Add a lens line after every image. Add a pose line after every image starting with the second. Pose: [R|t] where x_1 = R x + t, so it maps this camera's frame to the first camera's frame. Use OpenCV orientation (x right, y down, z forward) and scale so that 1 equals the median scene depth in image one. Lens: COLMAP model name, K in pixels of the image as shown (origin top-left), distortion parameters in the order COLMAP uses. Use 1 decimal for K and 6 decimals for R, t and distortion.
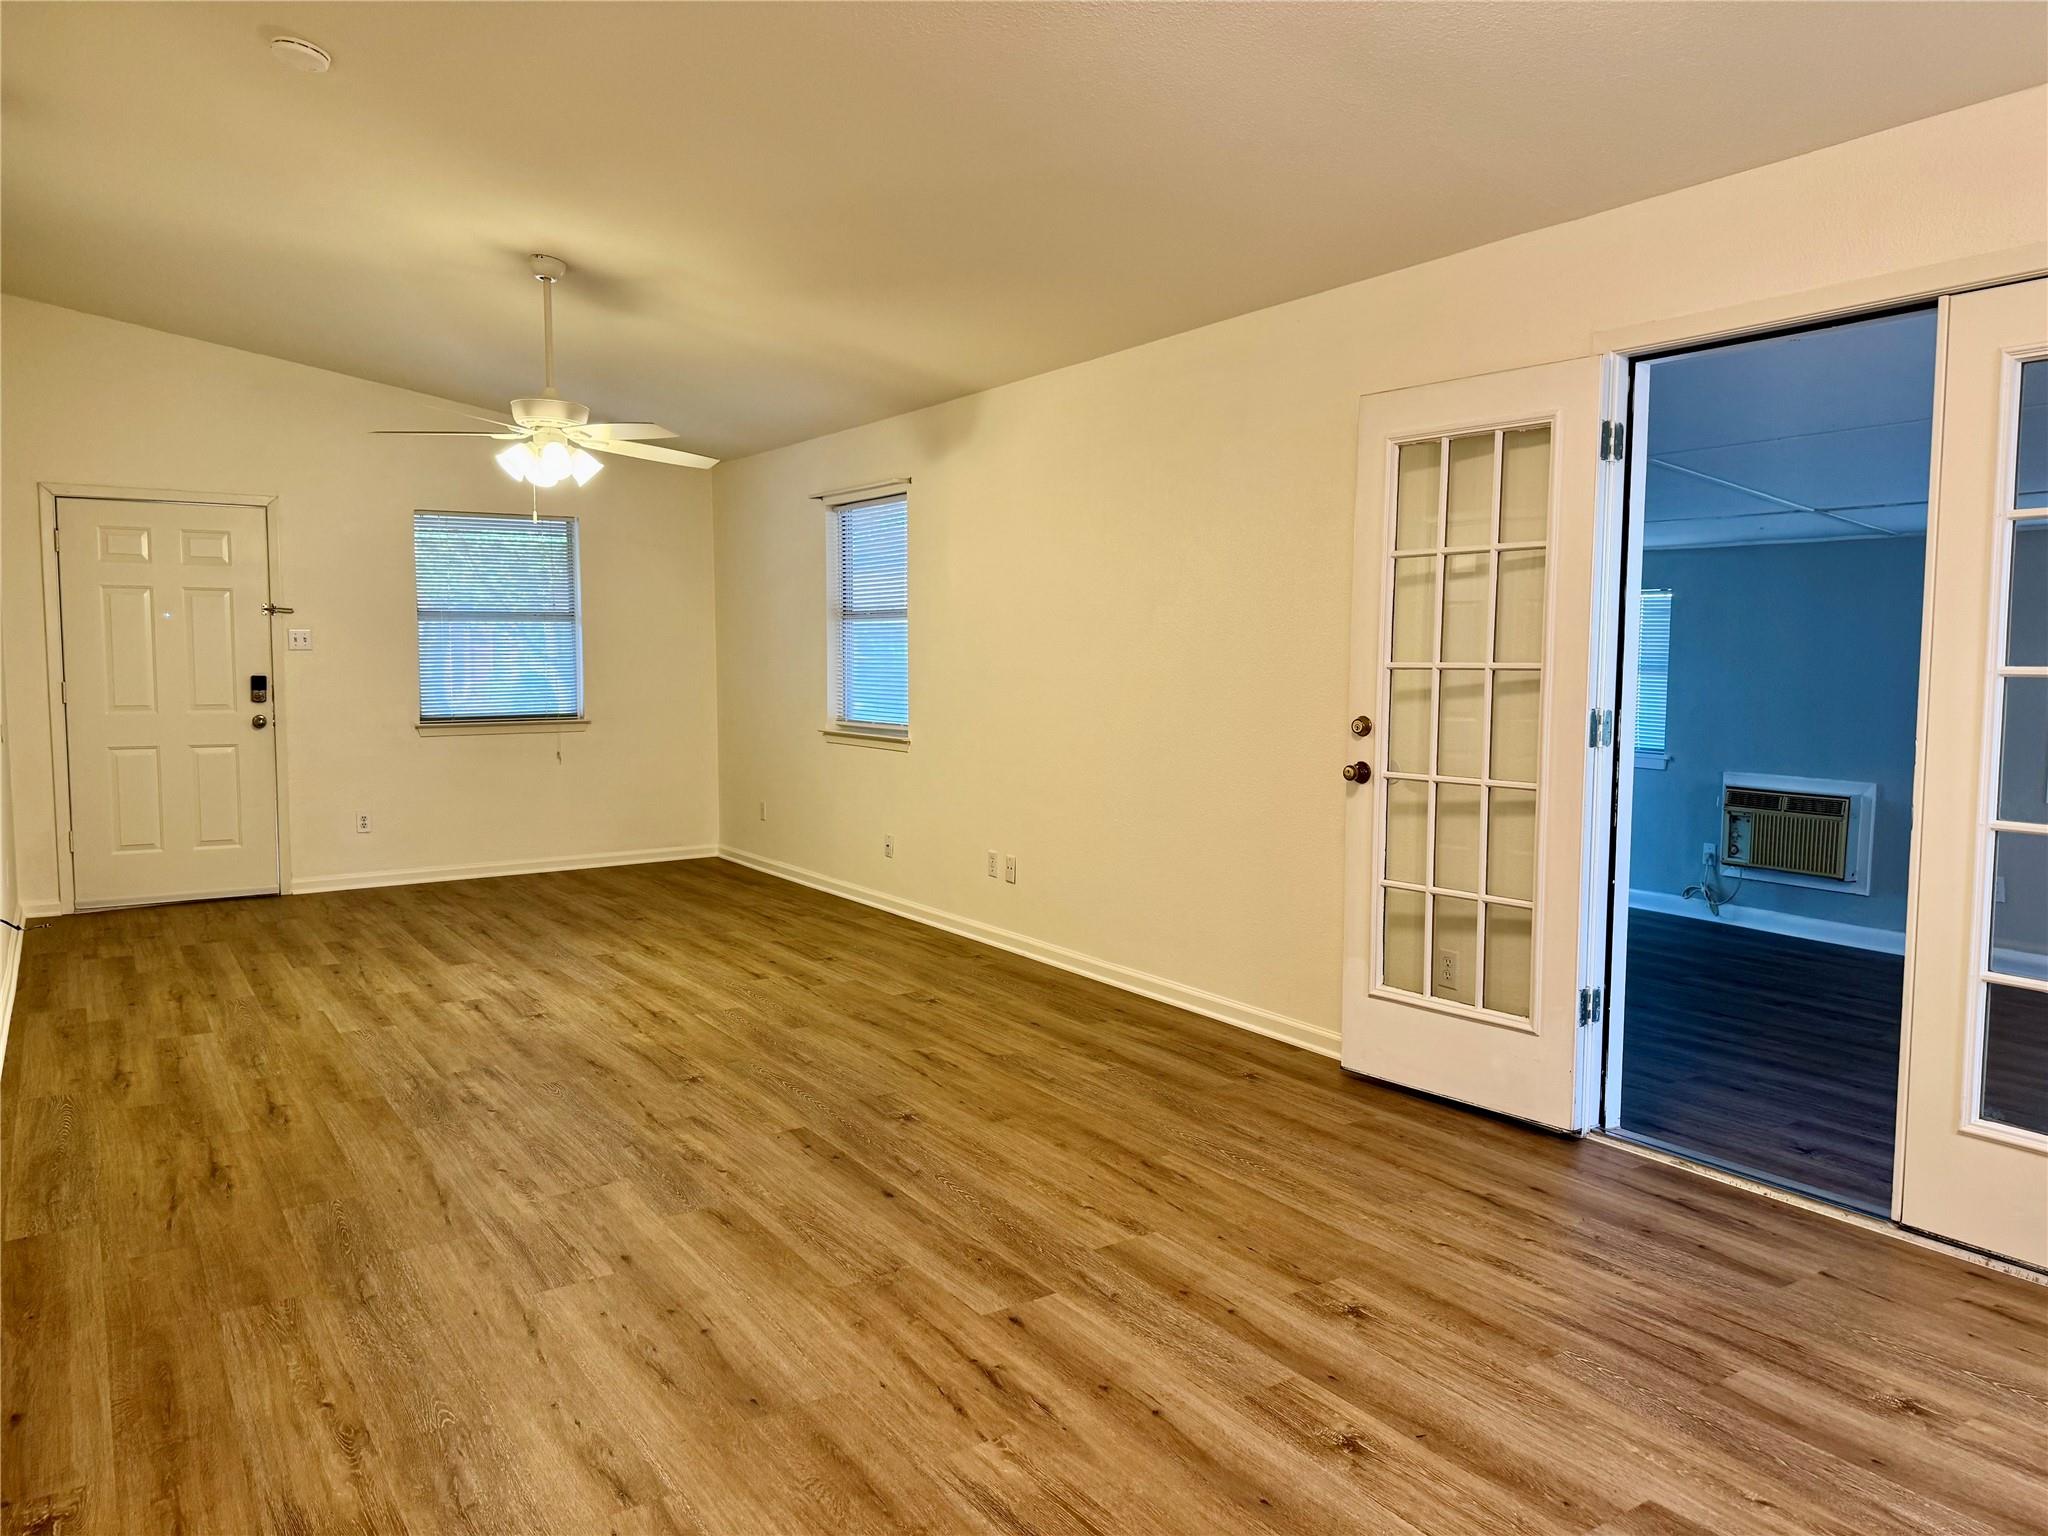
lens RADIAL K [[1433.7, 0, 1023.7], [0, 1433.7, 756.3], [0, 0, 1]] dist [0.059077, -0.069401]
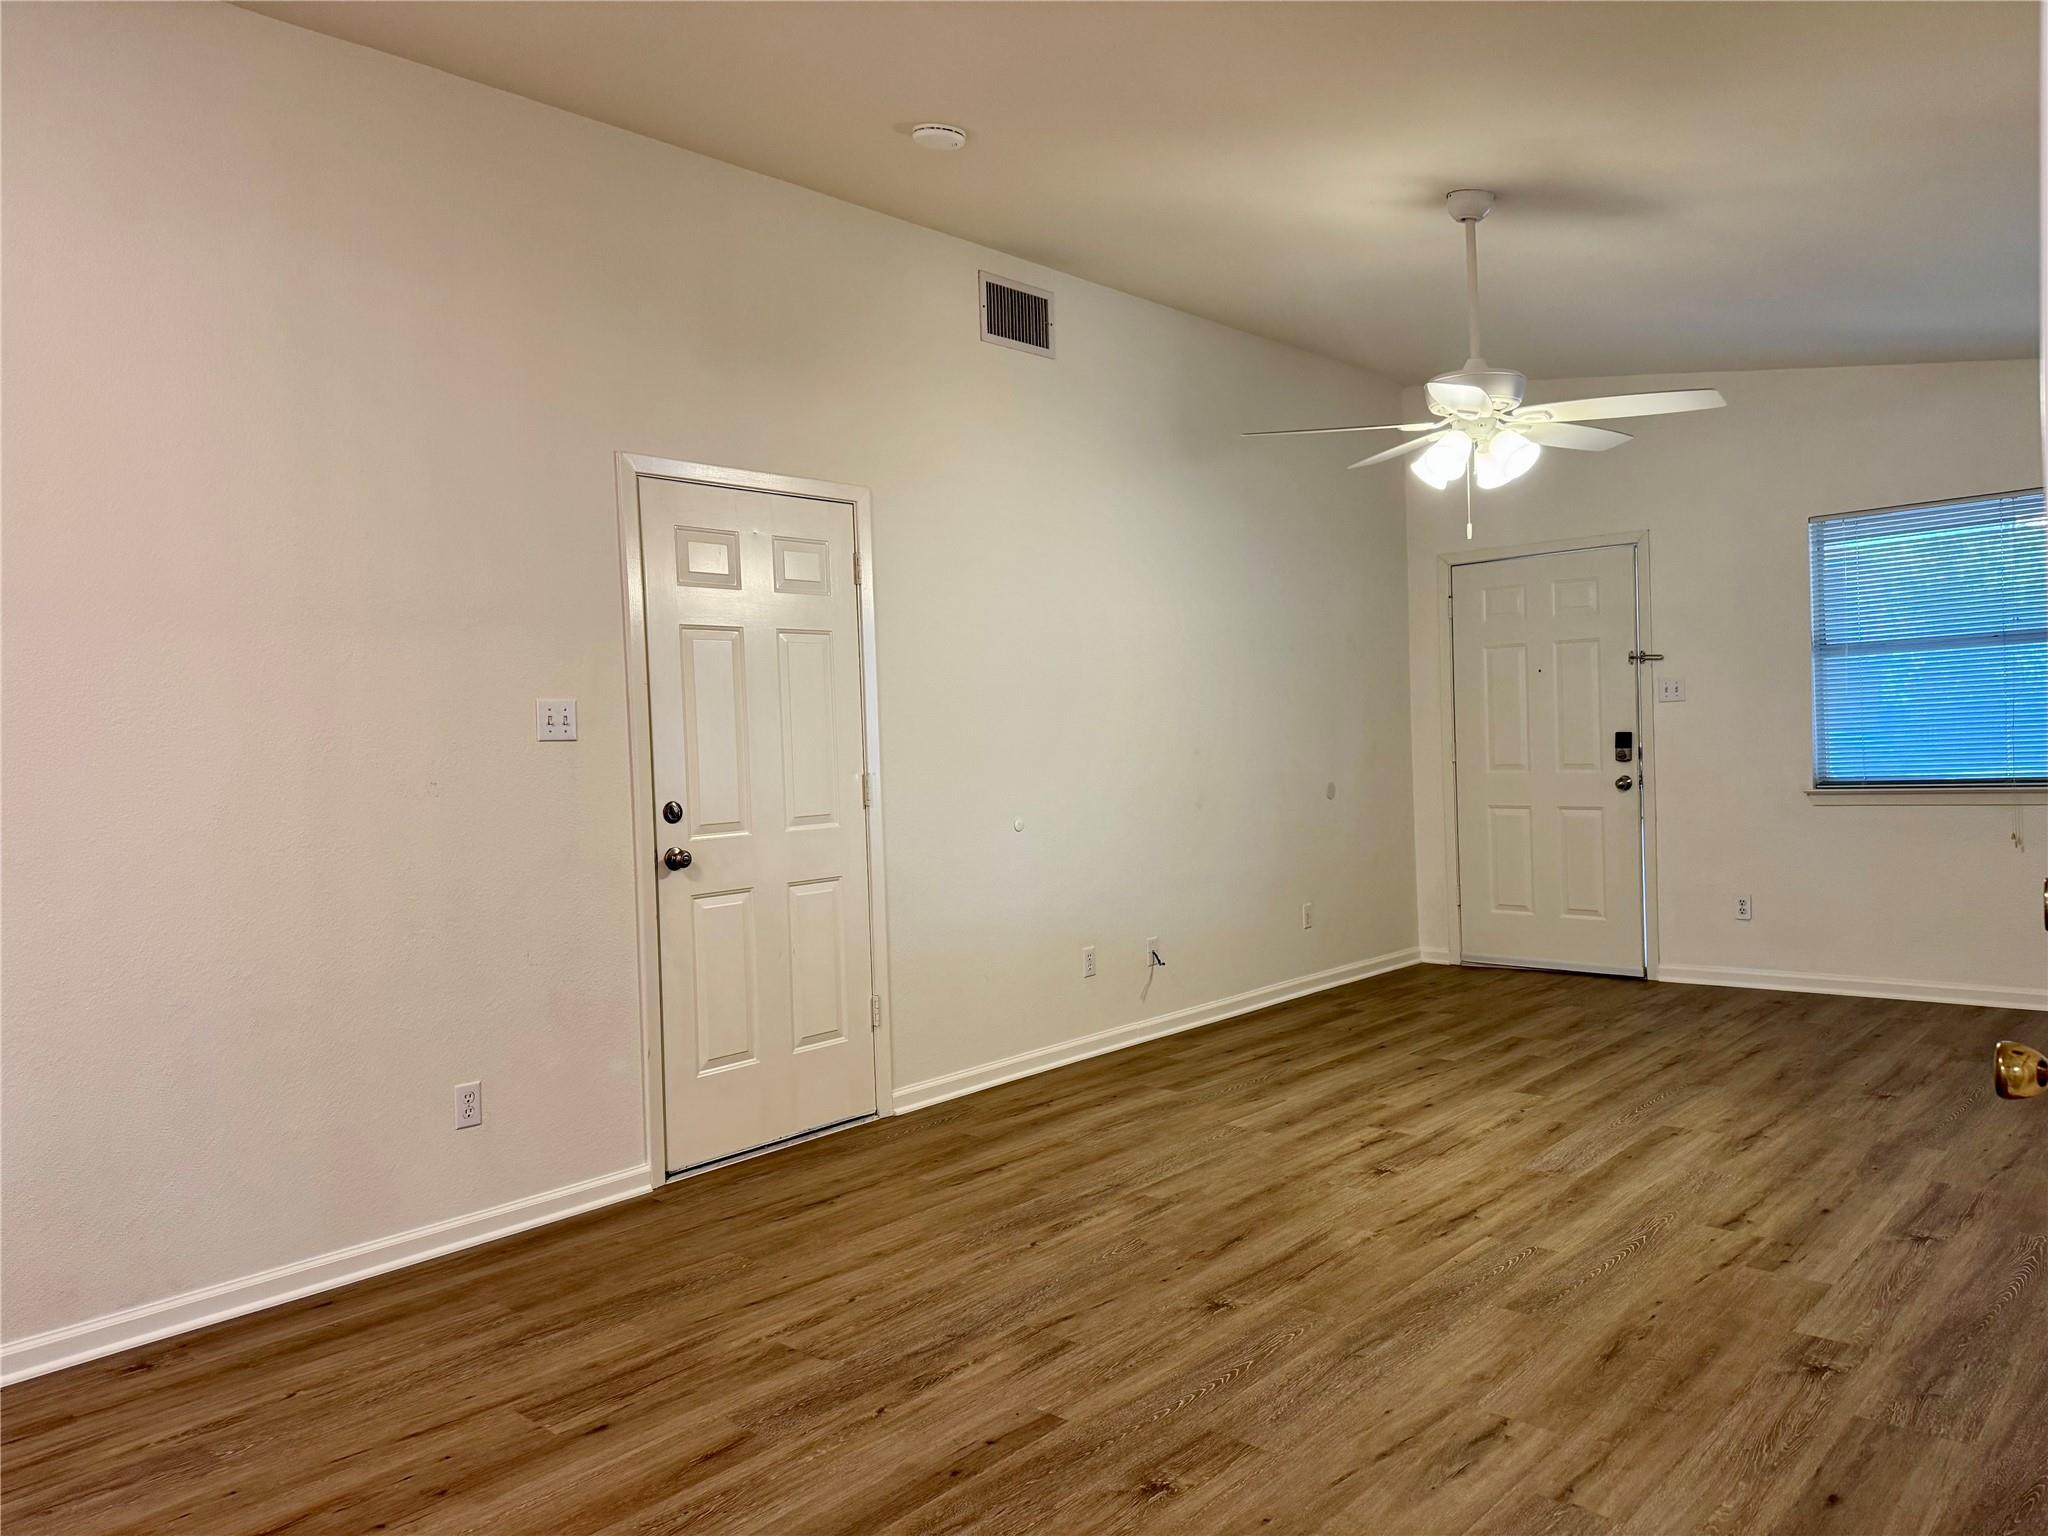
lens RADIAL K [[1433.7, 0, 1023.1], [0, 1433.7, 773.2], [0, 0, 1]] dist [0.059077, -0.069401]
pose [[0.243292, 0.015286, -0.969833, 0.425189], [-0.034093, 0.999393, 0.007199, -0.039713], [0.969354, 0.031313, 0.243666, 0.707091]]
